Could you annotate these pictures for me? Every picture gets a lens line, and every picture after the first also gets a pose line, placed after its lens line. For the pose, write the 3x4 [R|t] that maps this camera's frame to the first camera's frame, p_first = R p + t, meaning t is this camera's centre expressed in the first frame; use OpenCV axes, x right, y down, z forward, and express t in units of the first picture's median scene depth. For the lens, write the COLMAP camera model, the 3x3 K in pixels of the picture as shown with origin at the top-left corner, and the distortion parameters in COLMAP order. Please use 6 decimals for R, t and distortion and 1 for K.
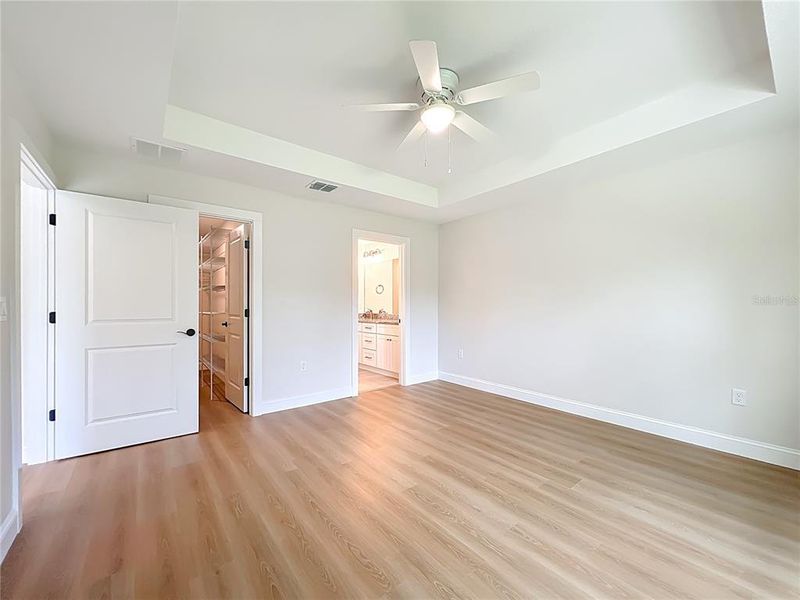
lens RADIAL K [[326.7, 0, 401.9], [0, 326.7, 296.4], [0, 0, 1]] dist [0.001637, 0.000267]
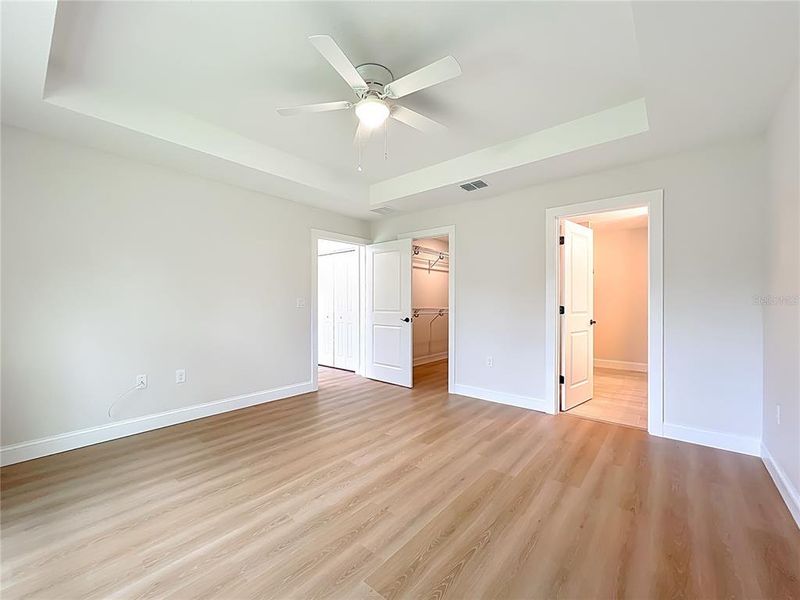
lens RADIAL K [[327.1, 0, 400.0], [0, 327.1, 300.0], [0, 0, 1]] dist [-0.001217, -0.000183]
pose [[0.191707, -0.005924, -0.981434, 0.943052], [0.023888, 0.999714, -0.001368, 0.020166], [0.981161, -0.023182, 0.191794, 0.768518]]
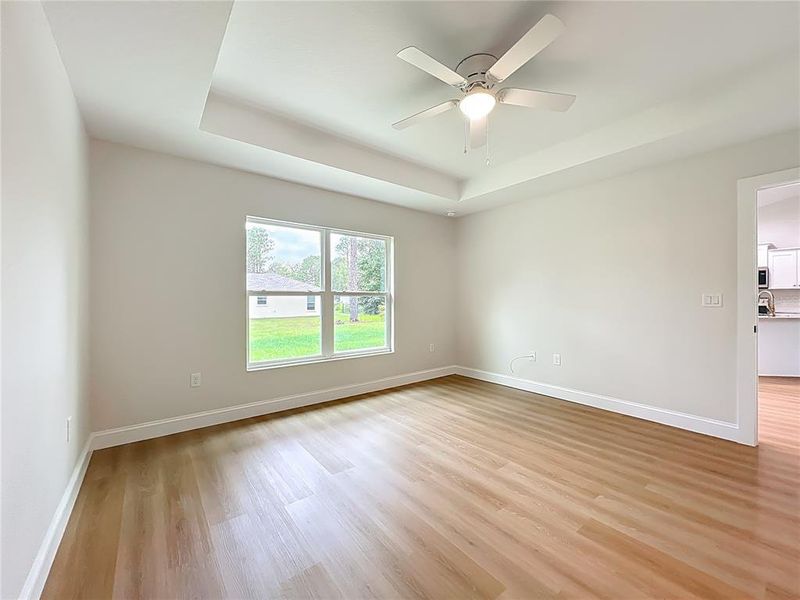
lens RADIAL K [[324.3, 0, 399.0], [0, 324.3, 301.6], [0, 0, 1]] dist [-0.000328, -0.000041]
pose [[-0.999735, 0.005290, 0.022383, 0.274637], [0.004905, 0.999839, -0.017247, 0.039814], [-0.022470, -0.017133, -0.999601, 1.685106]]
